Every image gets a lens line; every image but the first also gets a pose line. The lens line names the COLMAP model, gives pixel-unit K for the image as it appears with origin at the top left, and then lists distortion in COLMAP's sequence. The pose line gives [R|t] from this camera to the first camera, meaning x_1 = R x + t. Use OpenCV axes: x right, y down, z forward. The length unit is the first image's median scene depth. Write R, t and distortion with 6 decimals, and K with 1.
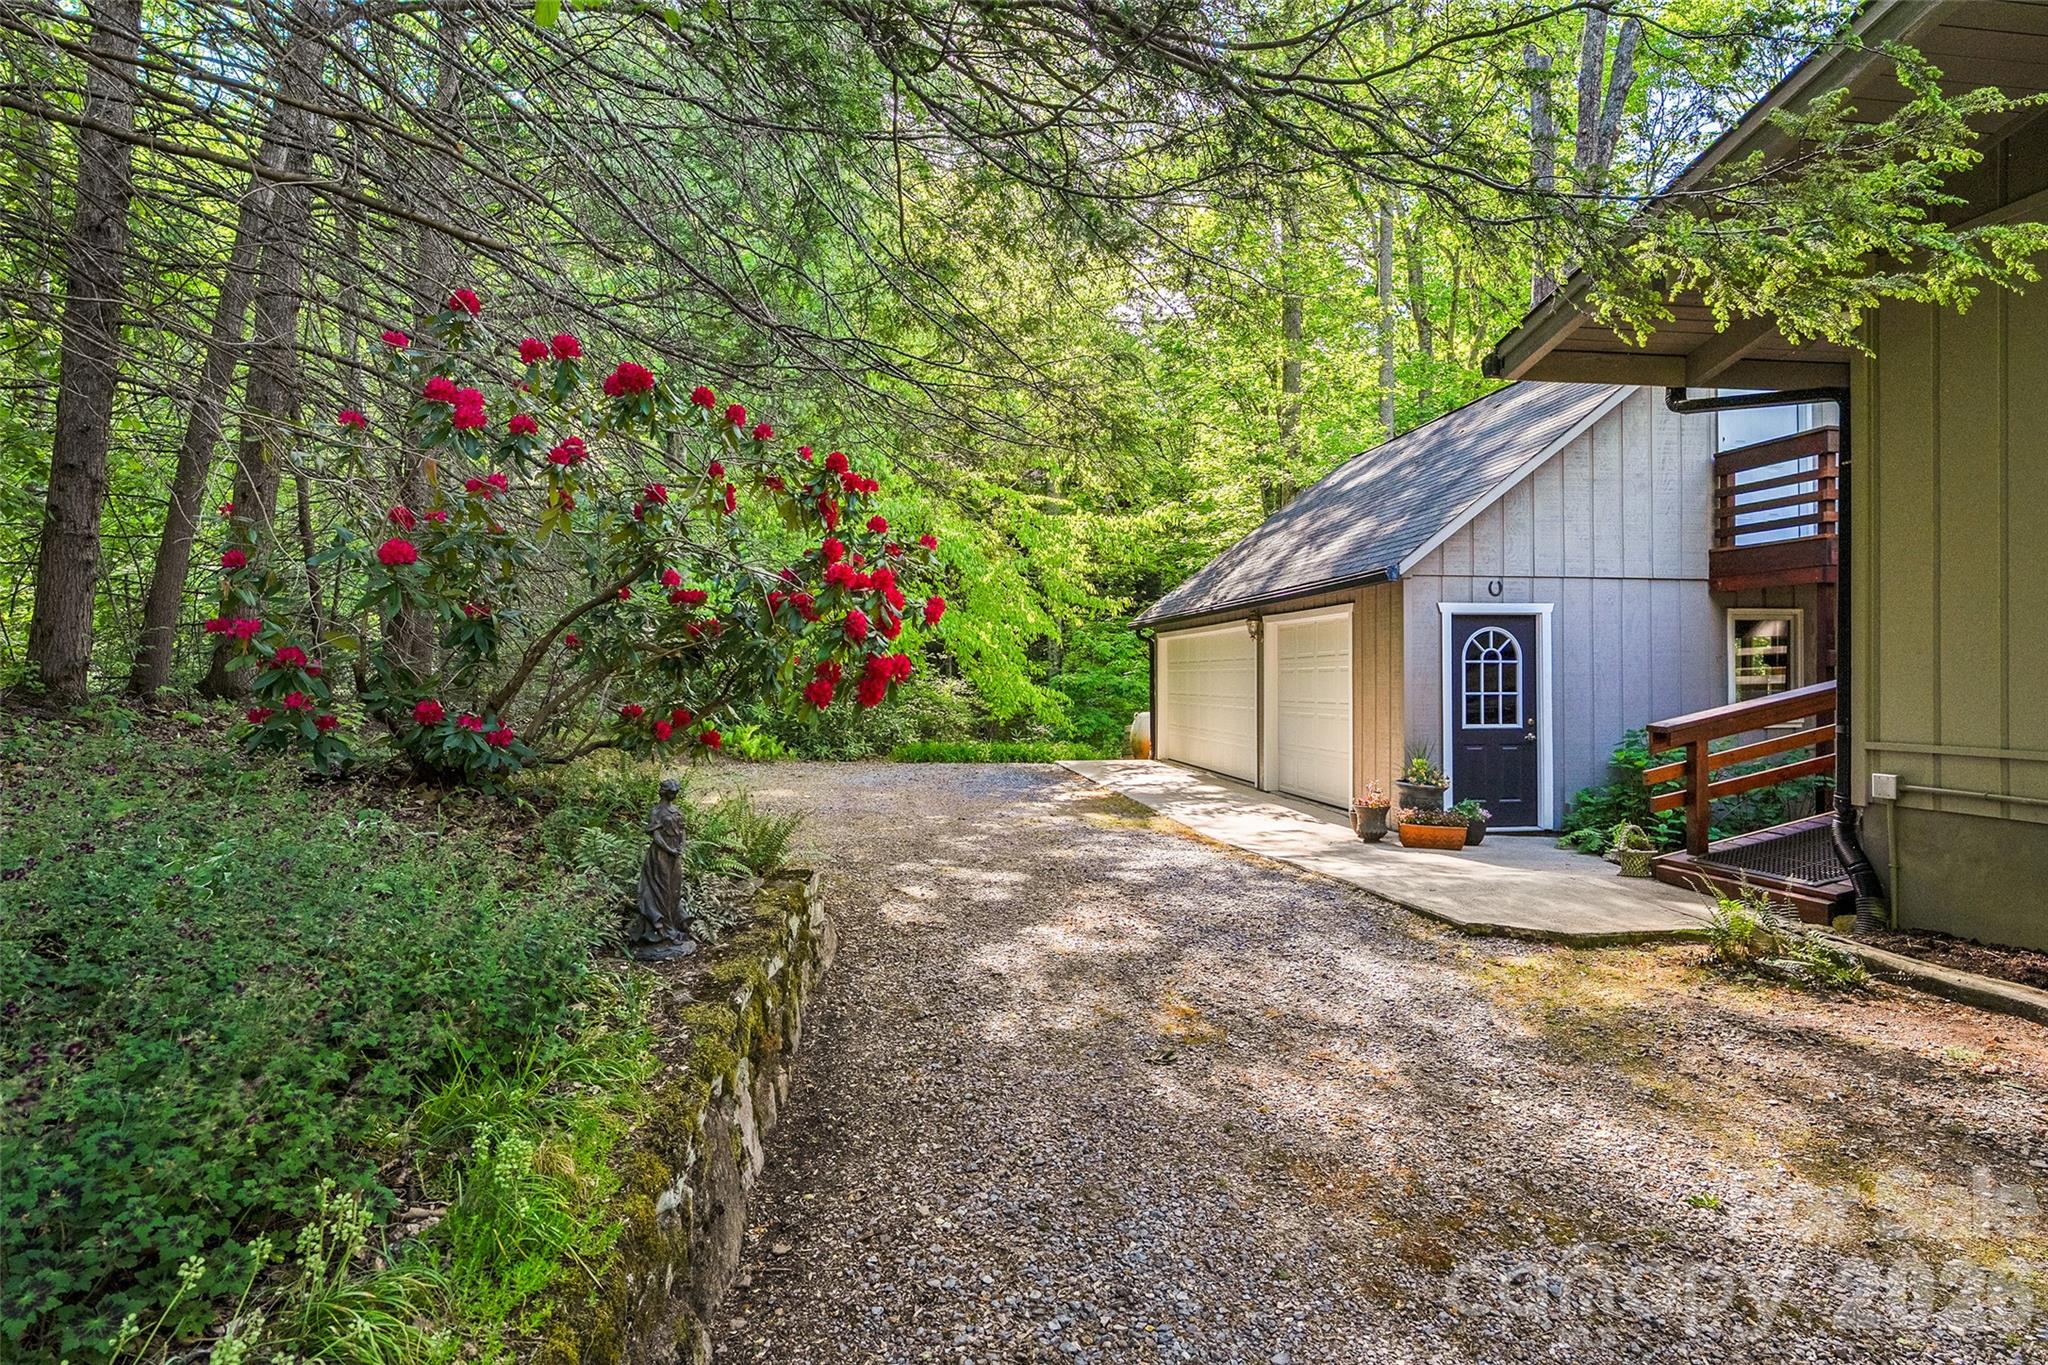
lens RADIAL K [[1114.3, 0, 1020.3], [0, 1114.3, 679.0], [0, 0, 1]] dist [0.002268, 0.000388]
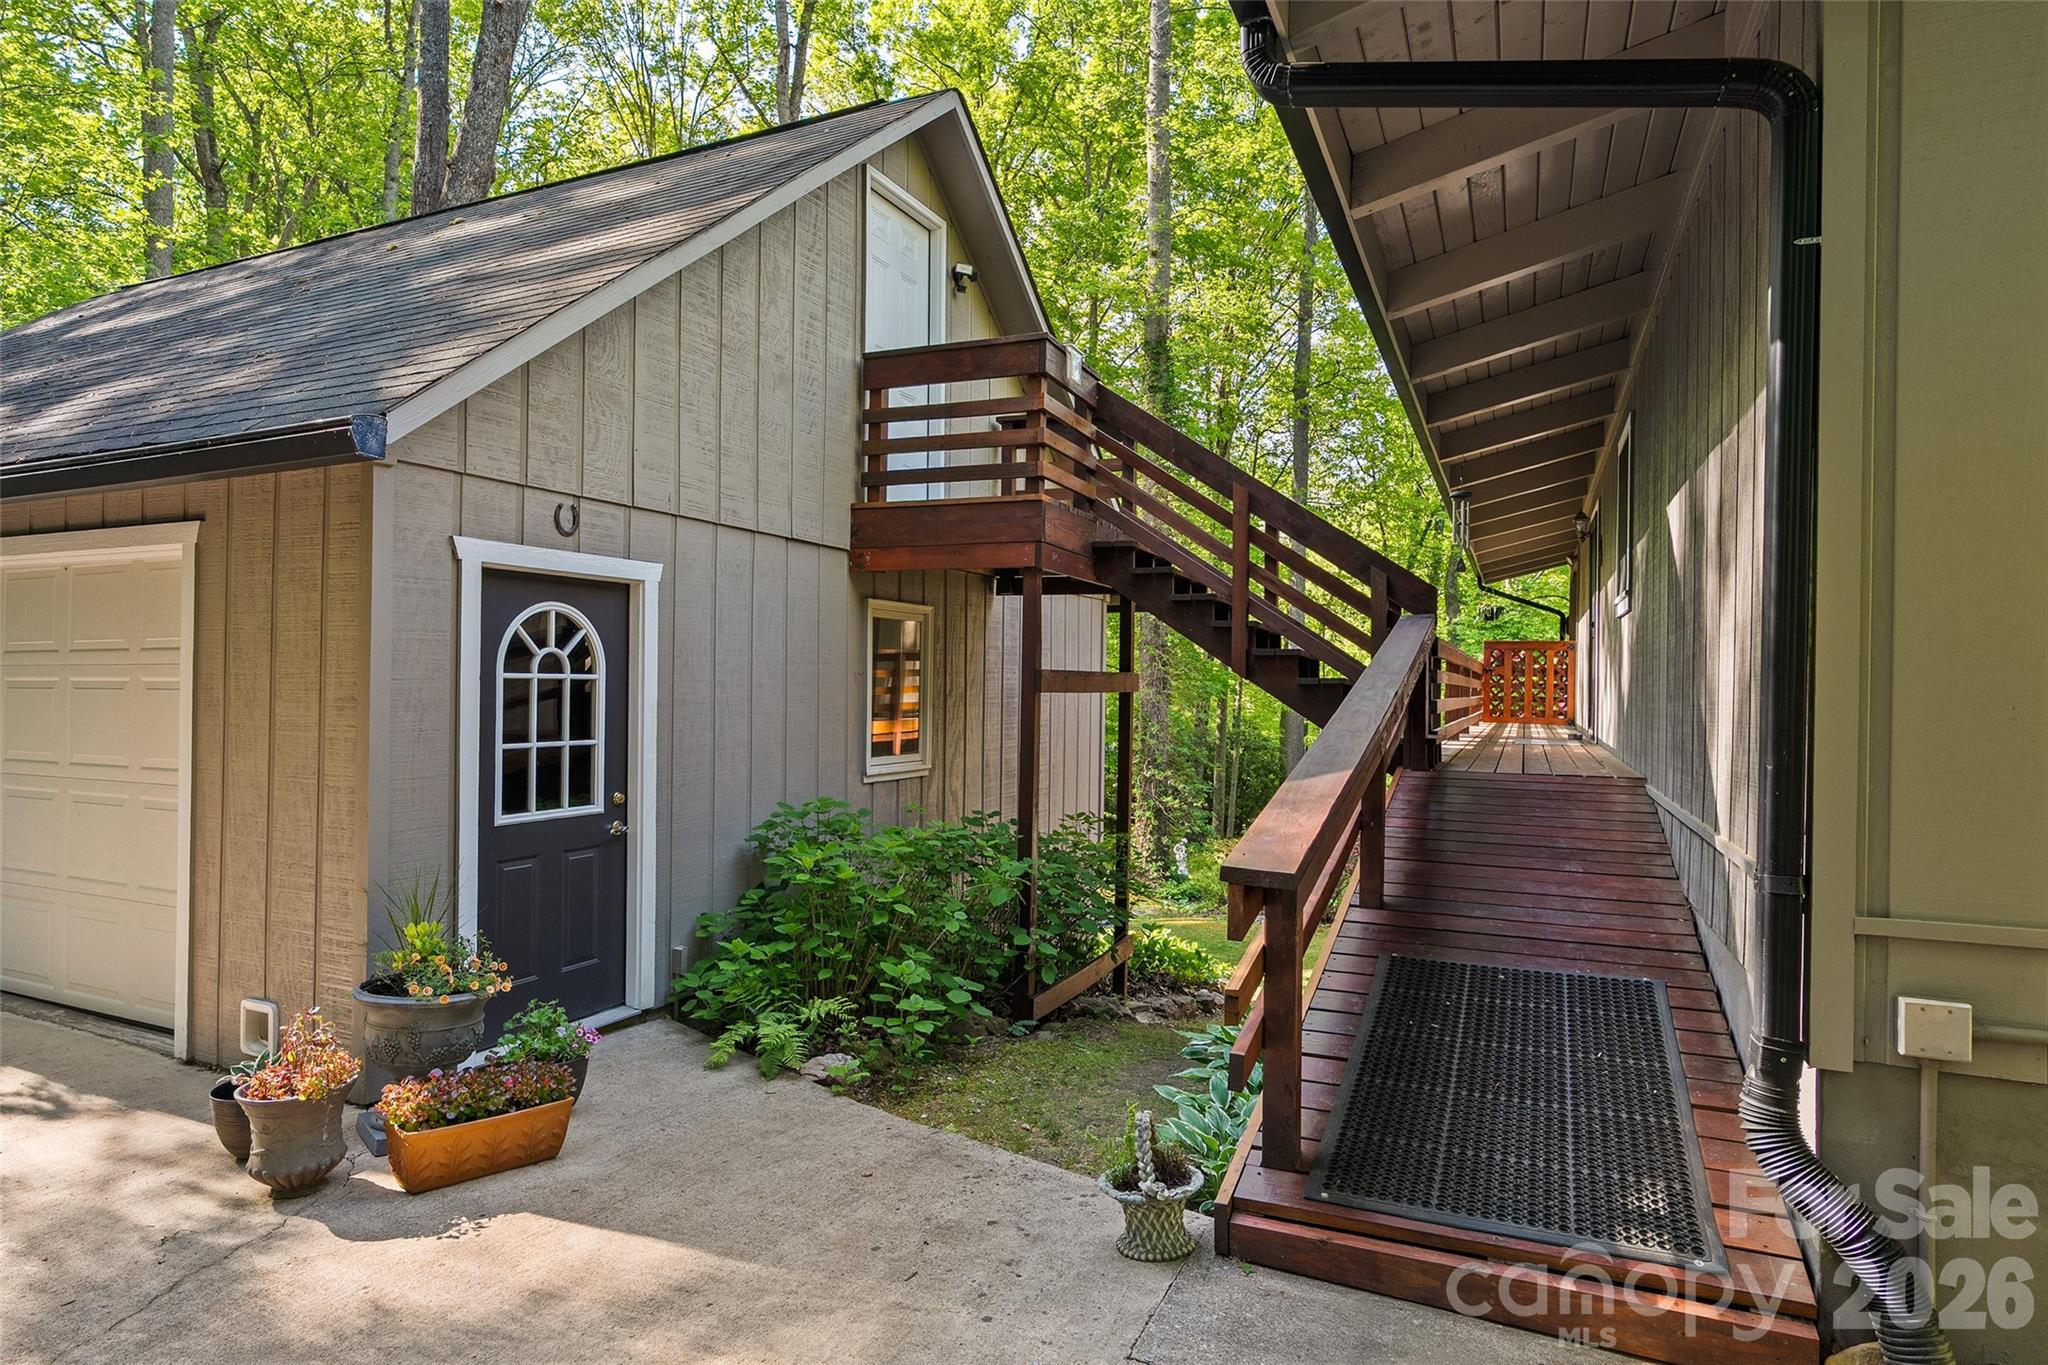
lens RADIAL K [[1156.5, 0, 1012.6], [0, 1156.5, 676.7], [0, 0, 1]] dist [0.002026, 0.000885]
pose [[0.554577, 0.011805, 0.832049, 0.125527], [-0.012367, 0.999906, -0.005944, -0.014765], [-0.832041, -0.006993, 0.554670, 0.568572]]
